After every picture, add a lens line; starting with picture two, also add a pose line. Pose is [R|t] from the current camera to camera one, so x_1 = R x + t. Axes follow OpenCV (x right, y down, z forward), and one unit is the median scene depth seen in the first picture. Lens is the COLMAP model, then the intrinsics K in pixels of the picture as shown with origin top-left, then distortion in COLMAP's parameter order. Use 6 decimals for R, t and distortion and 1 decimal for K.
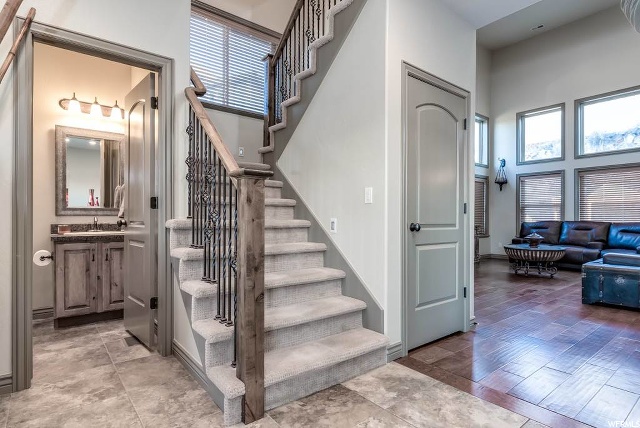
lens RADIAL K [[340.1, 0, 320.5], [0, 340.1, 219.1], [0, 0, 1]] dist [-0.002563, 0.000104]
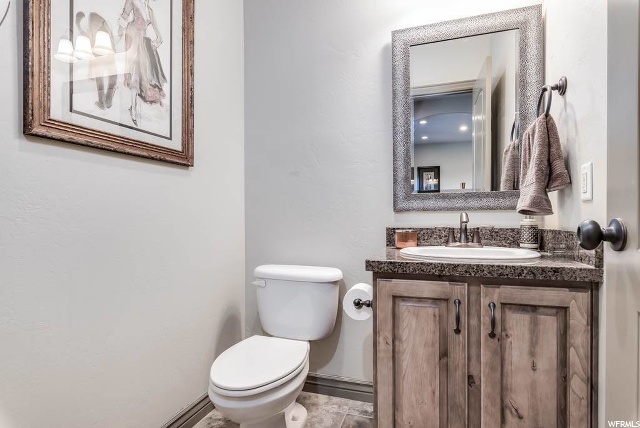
lens RADIAL K [[340.1, 0, 320.5], [0, 340.1, 219.1], [0, 0, 1]] dist [-0.002563, 0.000104]
pose [[0.543585, 0.000383, -0.839354, -0.432646], [0.004662, 0.999983, 0.003475, -0.000331], [0.839341, -0.005802, 0.543574, 0.663737]]
